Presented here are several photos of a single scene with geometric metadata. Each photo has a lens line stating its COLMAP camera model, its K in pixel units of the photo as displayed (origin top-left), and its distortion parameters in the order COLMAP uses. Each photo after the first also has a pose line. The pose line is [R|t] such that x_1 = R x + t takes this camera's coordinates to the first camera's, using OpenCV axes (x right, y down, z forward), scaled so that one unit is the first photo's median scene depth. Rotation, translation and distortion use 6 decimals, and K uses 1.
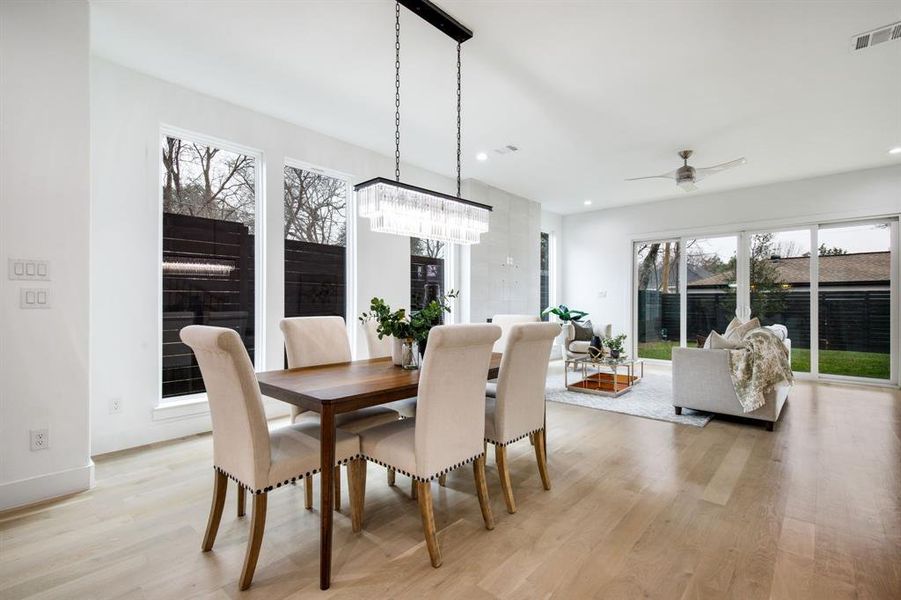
lens RADIAL K [[410.0, 0, 445.0], [0, 410.0, 302.3], [0, 0, 1]] dist [0.009544, 0.000413]
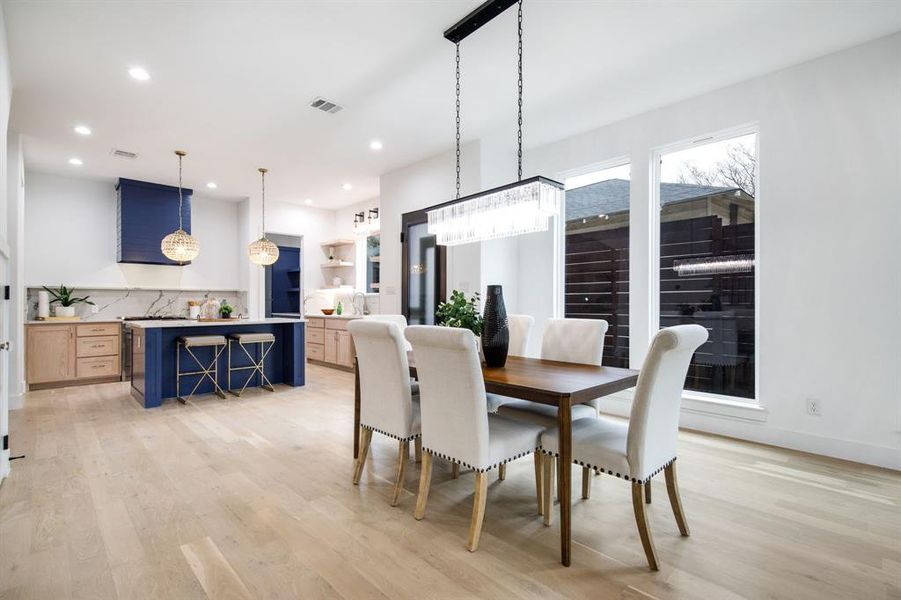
lens RADIAL K [[410.0, 0, 445.3], [0, 410.0, 305.9], [0, 0, 1]] dist [0.009544, 0.000413]
pose [[-0.058950, 0.007543, -0.998232, 0.509742], [0.004136, 0.999965, 0.007312, -0.000696], [0.998252, -0.003698, -0.058979, 0.506568]]
